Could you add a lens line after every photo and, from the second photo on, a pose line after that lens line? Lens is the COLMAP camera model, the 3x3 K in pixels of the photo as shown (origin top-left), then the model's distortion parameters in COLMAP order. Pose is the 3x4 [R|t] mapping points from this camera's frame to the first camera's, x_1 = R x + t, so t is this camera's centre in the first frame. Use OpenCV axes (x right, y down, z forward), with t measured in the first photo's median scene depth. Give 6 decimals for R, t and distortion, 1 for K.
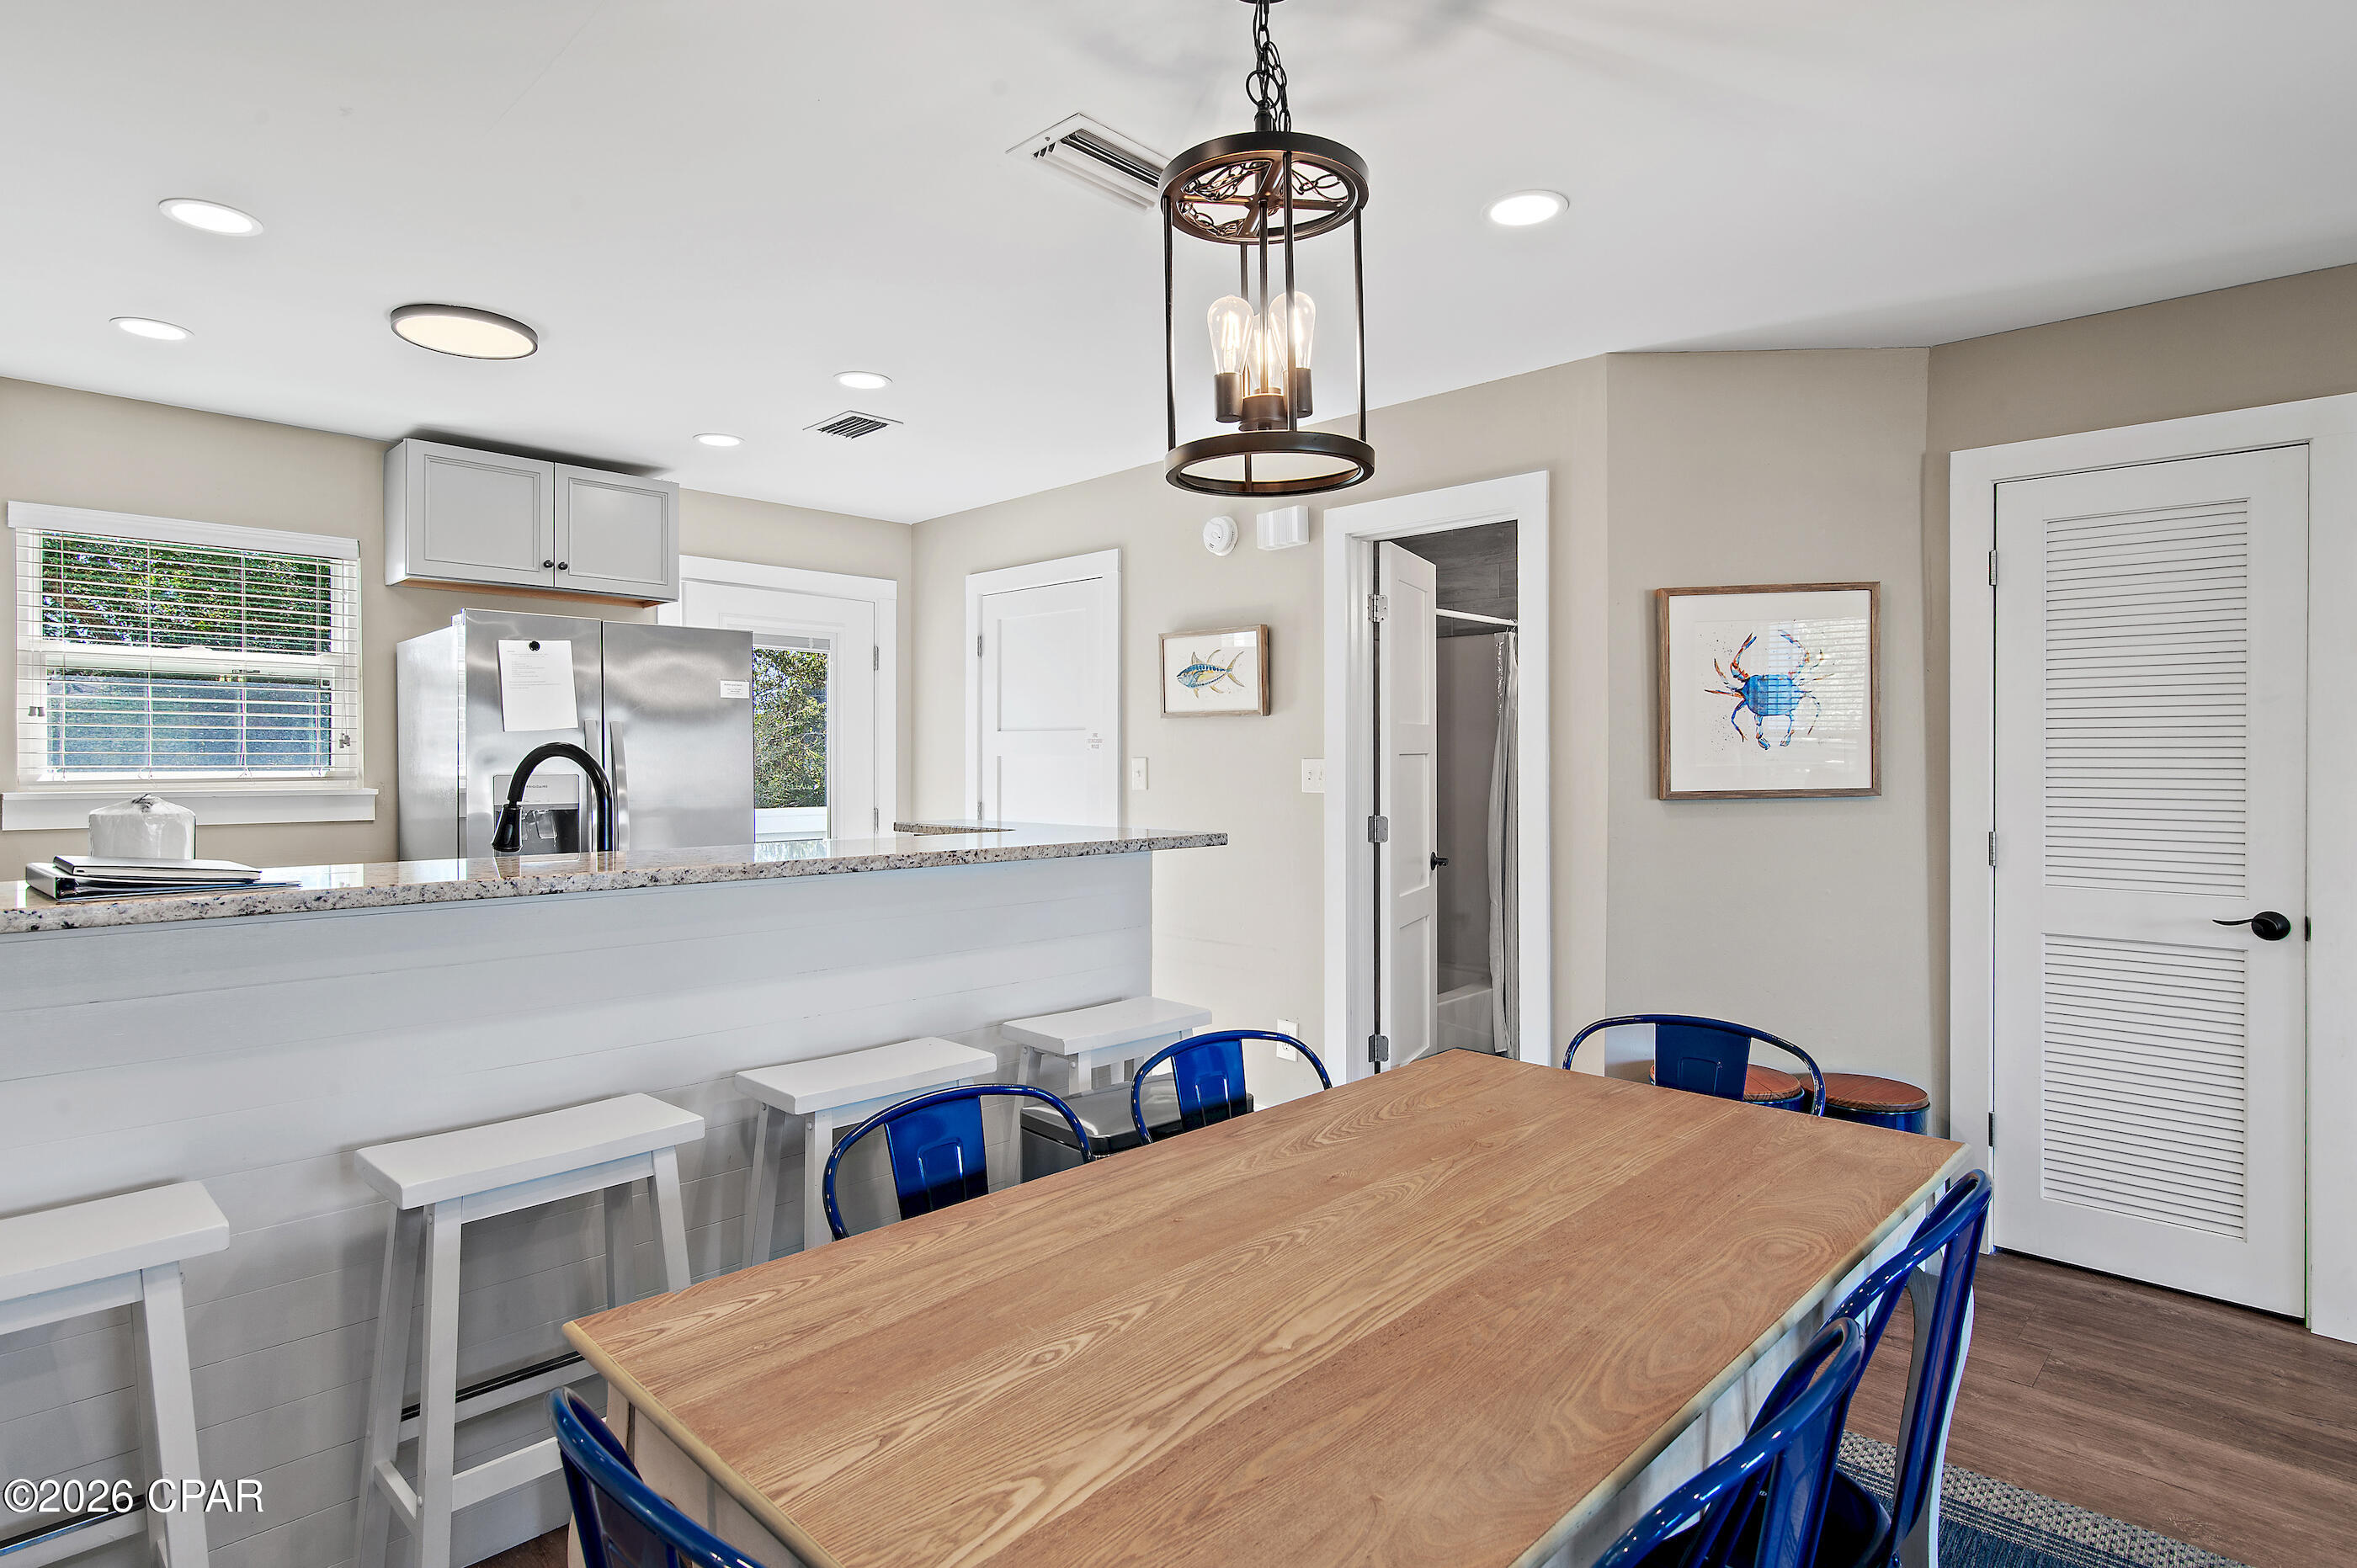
lens RADIAL K [[1244.6, 0, 1178.1], [0, 1244.6, 741.1], [0, 0, 1]] dist [-0.001754, 0.001353]
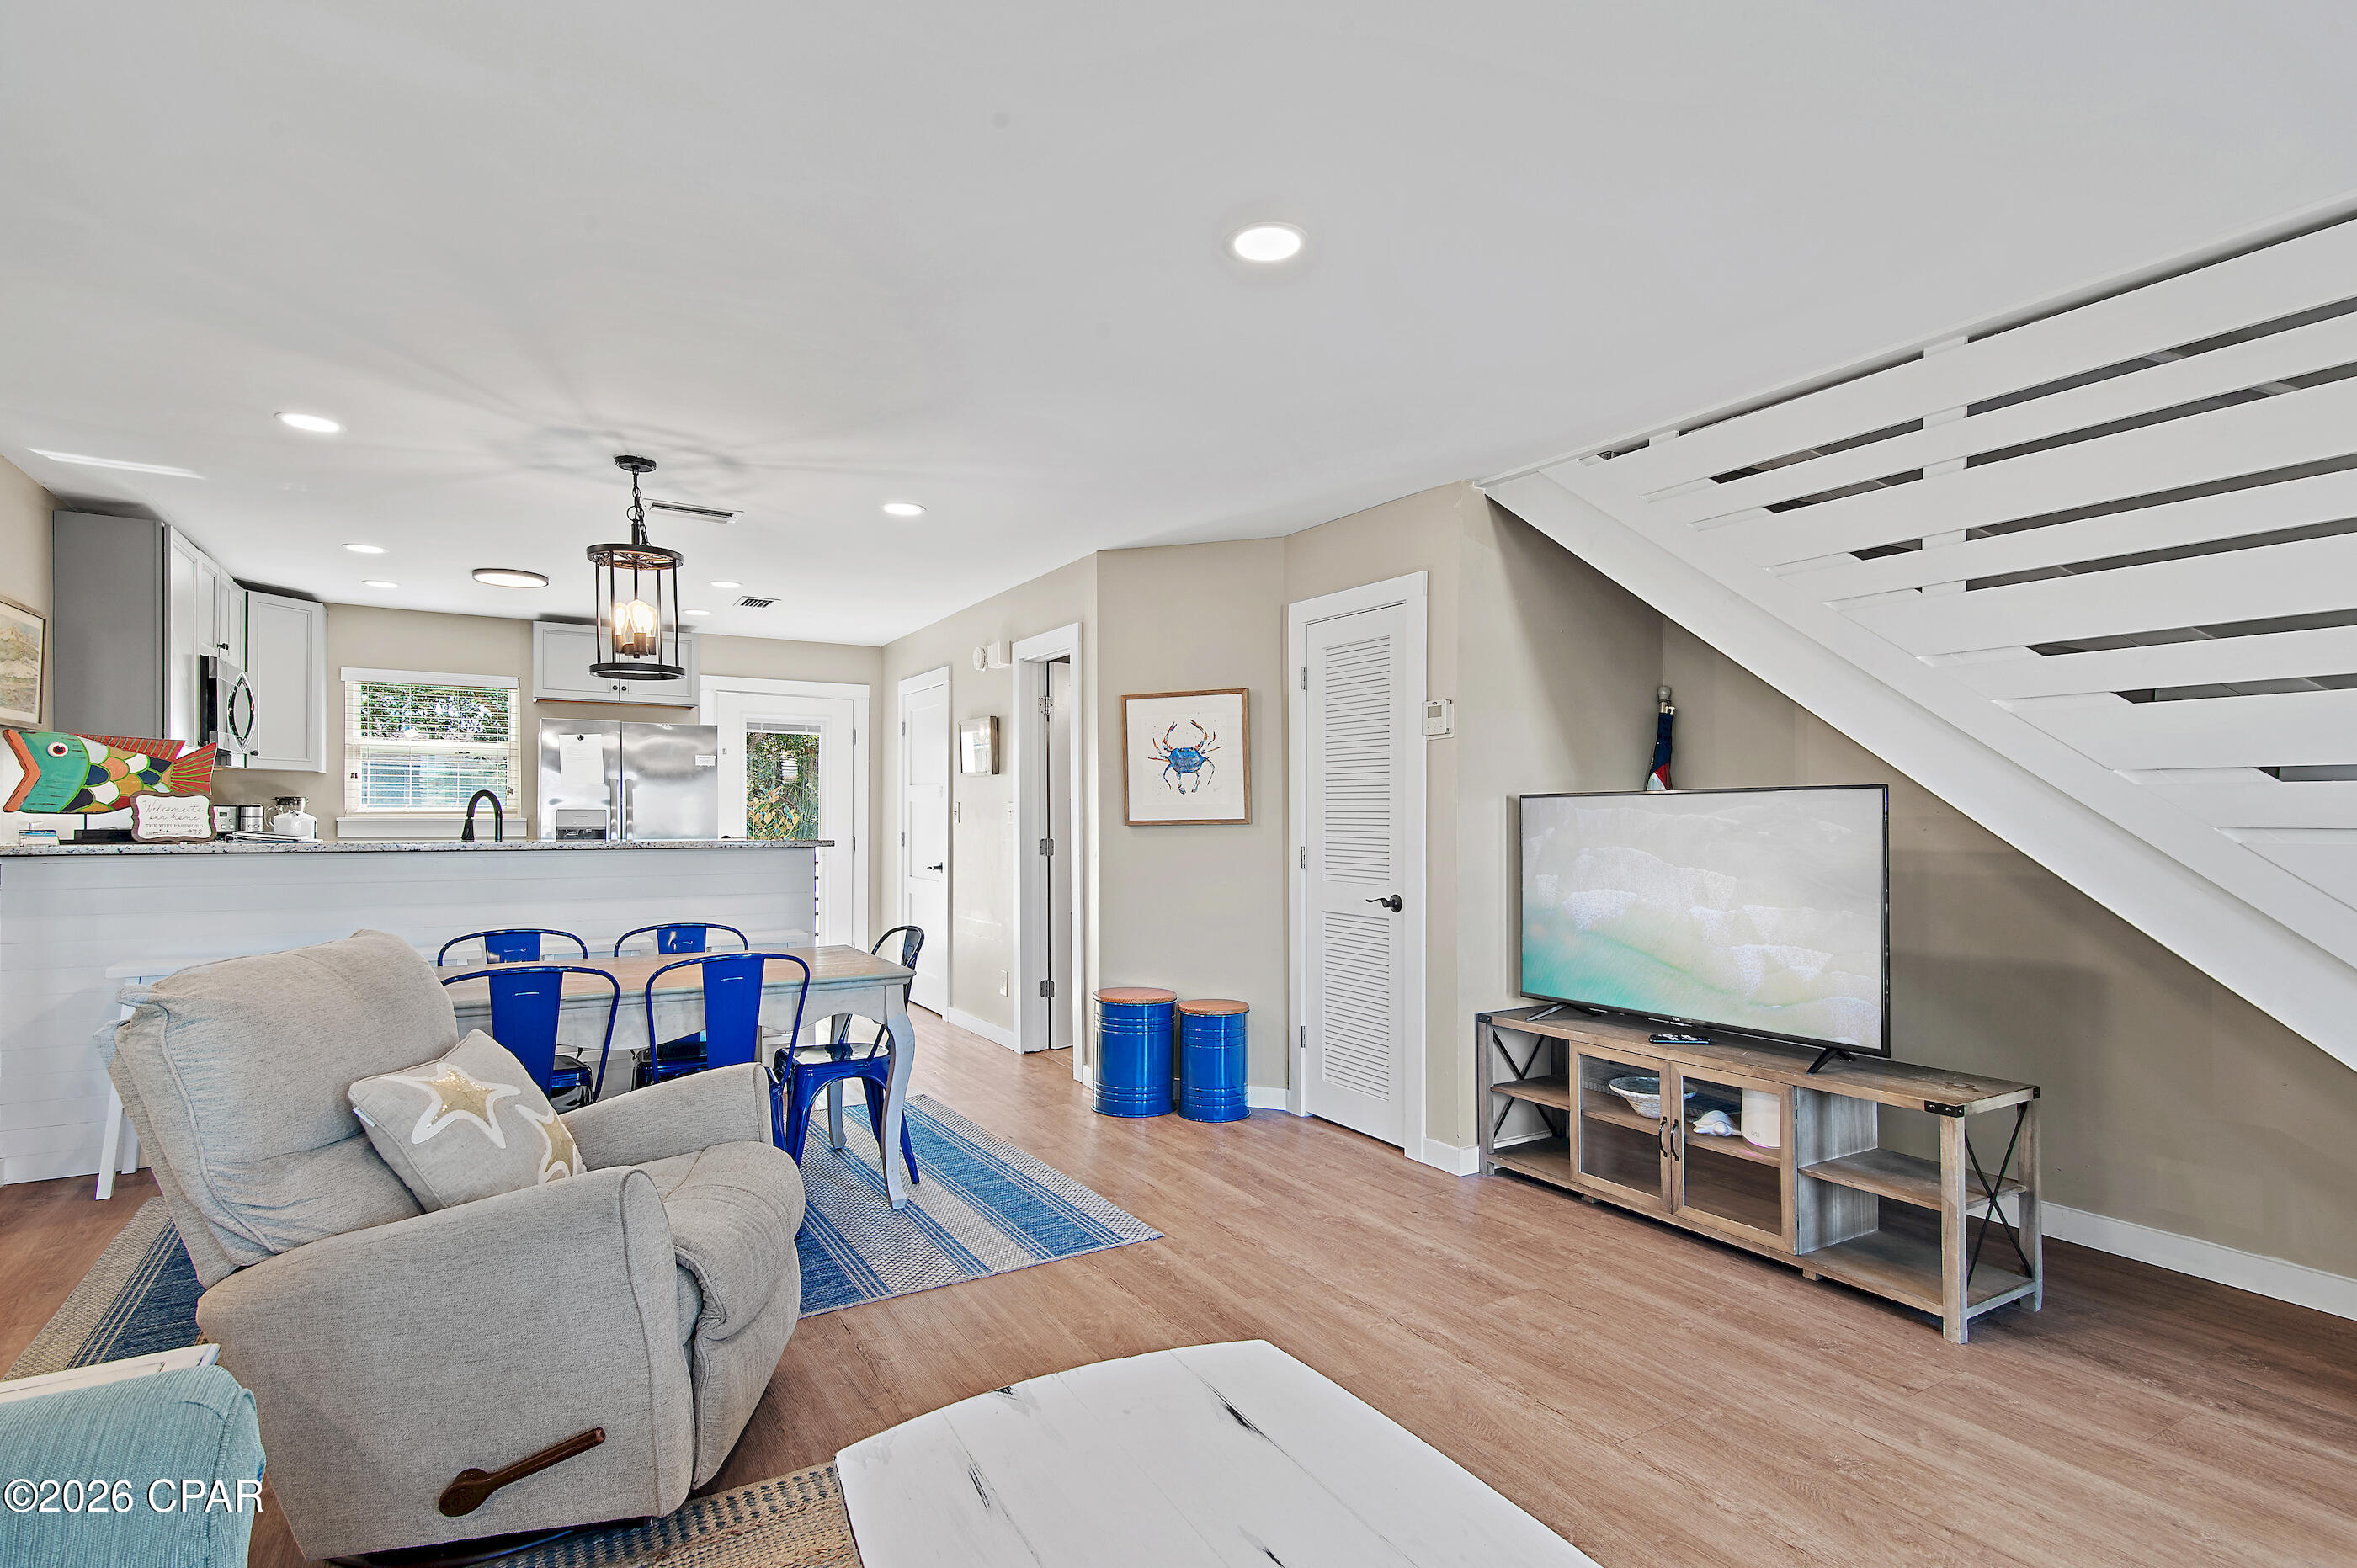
lens RADIAL K [[1150.7, 0, 1115.4], [0, 1150.7, 788.4], [0, 0, 1]] dist [0.031427, 0.000232]
pose [[0.959936, -0.002080, -0.280213, 0.801349], [0.000184, 0.999977, -0.006794, 0.008956], [0.280220, 0.006471, 0.959914, -0.444961]]
